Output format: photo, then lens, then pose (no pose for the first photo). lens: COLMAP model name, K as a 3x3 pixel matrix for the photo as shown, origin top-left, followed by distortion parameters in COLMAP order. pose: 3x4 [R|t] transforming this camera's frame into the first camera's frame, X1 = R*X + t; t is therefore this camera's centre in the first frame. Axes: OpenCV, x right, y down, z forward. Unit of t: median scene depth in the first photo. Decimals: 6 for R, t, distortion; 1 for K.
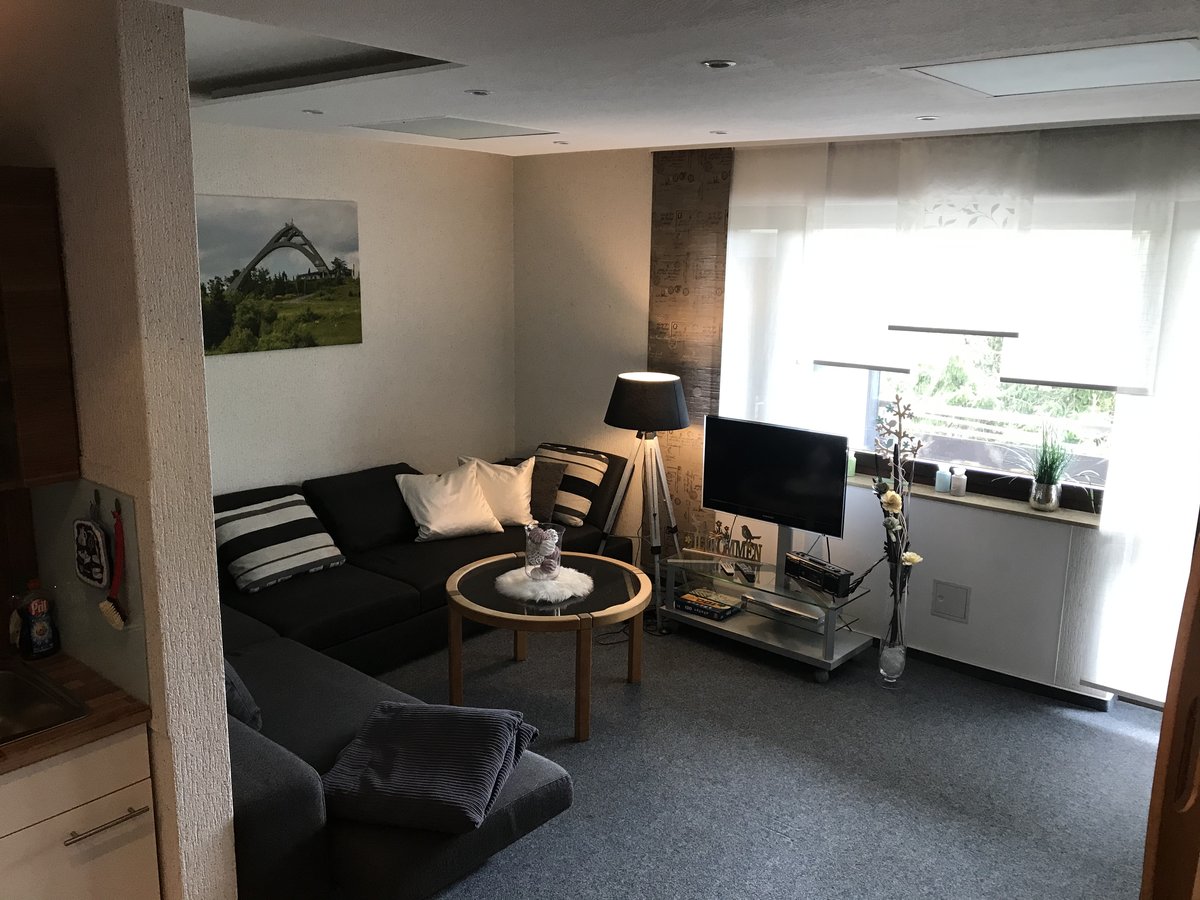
lens RADIAL K [[973.5, 0, 593.0], [0, 973.5, 441.0], [0, 0, 1]] dist [-0.001412, 0.003505]
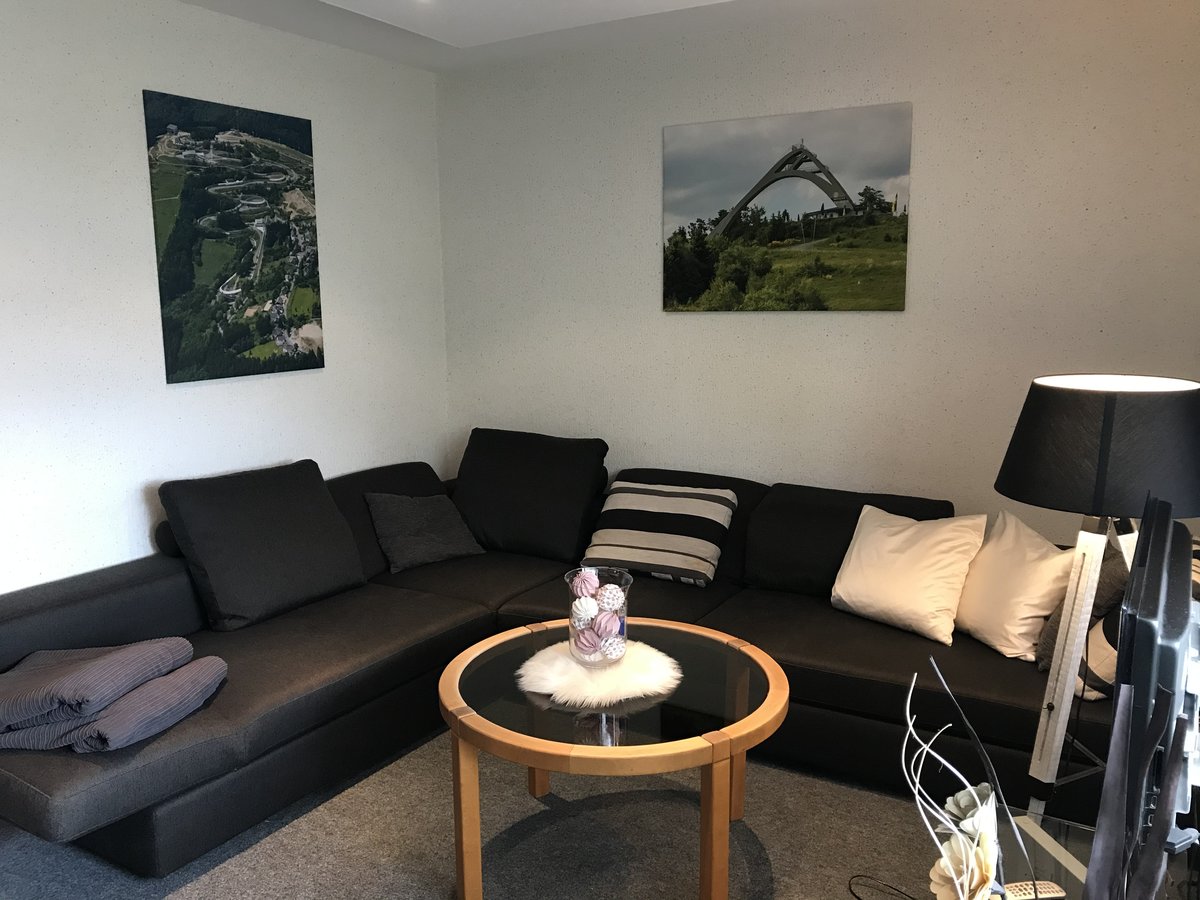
lens RADIAL K [[973.5, 0, 601.2], [0, 973.5, 452.0], [0, 0, 1]] dist [-0.001412, 0.003505]
pose [[0.180705, 0.156283, -0.971041, 0.434806], [-0.172927, 0.976963, 0.125056, -0.056332], [0.968216, 0.145321, 0.203568, 0.719165]]
